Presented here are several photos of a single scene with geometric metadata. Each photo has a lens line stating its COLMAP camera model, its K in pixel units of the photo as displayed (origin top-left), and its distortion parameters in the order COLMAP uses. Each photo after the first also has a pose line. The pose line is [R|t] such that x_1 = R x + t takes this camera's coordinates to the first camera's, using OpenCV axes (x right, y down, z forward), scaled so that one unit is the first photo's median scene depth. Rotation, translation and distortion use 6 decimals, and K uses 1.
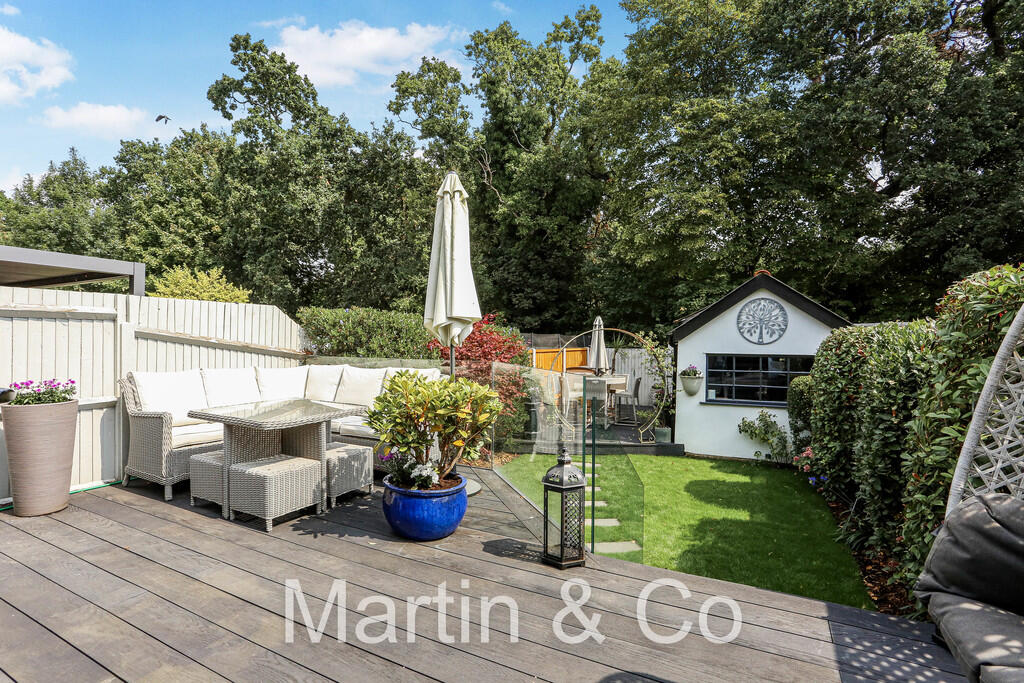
lens RADIAL K [[503.9, 0, 509.6], [0, 503.9, 335.3], [0, 0, 1]] dist [-0.036521, 0.002348]
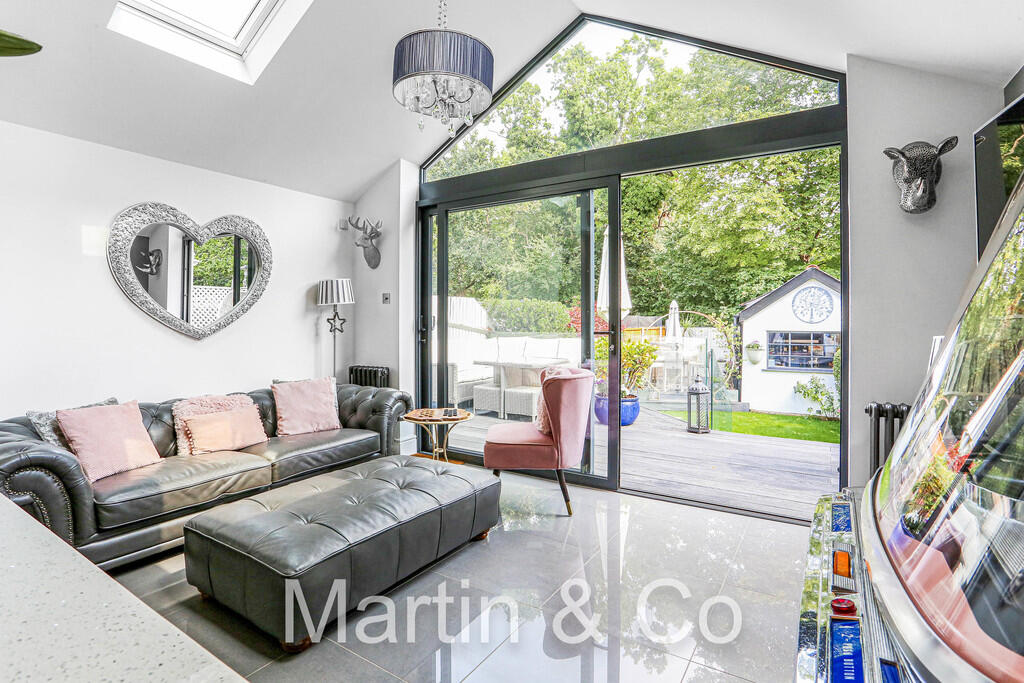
lens RADIAL K [[503.9, 0, 513.3], [0, 503.9, 312.1], [0, 0, 1]] dist [-0.036521, 0.002348]
pose [[0.995963, -0.005367, -0.089608, -0.130129], [0.004714, 0.999961, -0.007492, -0.003770], [0.089644, 0.007040, 0.995949, -0.308151]]
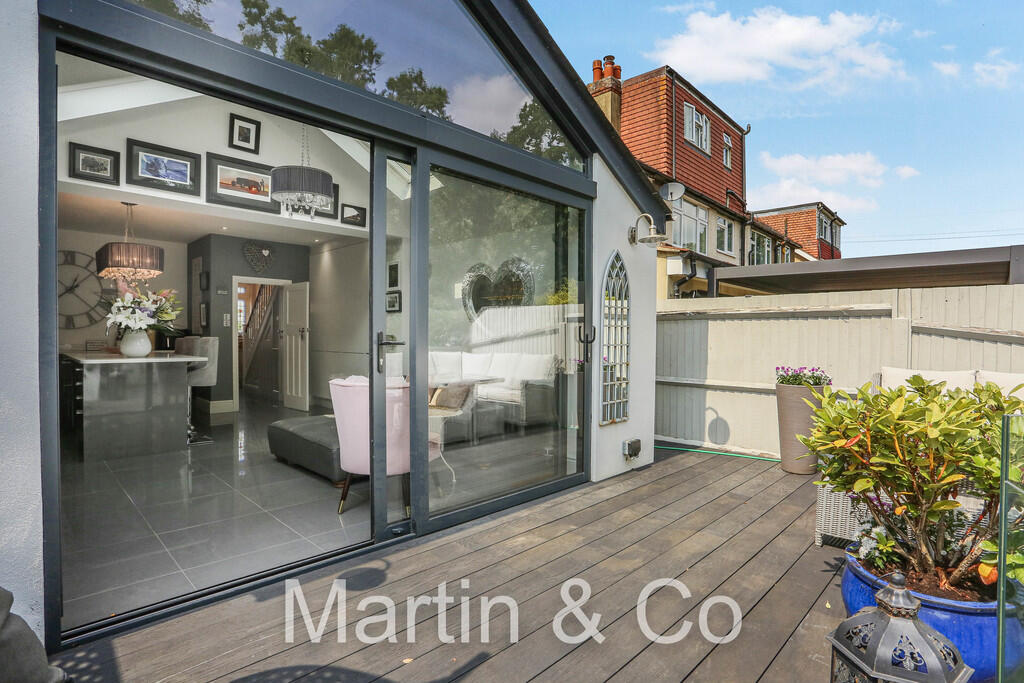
lens RADIAL K [[503.9, 0, 504.0], [0, 503.9, 343.8], [0, 0, 1]] dist [-0.036521, 0.002348]
pose [[-0.299737, 0.009200, -0.953977, 0.209043], [0.001904, 0.999957, 0.009045, 0.008806], [0.954020, 0.000894, -0.299742, 0.286228]]
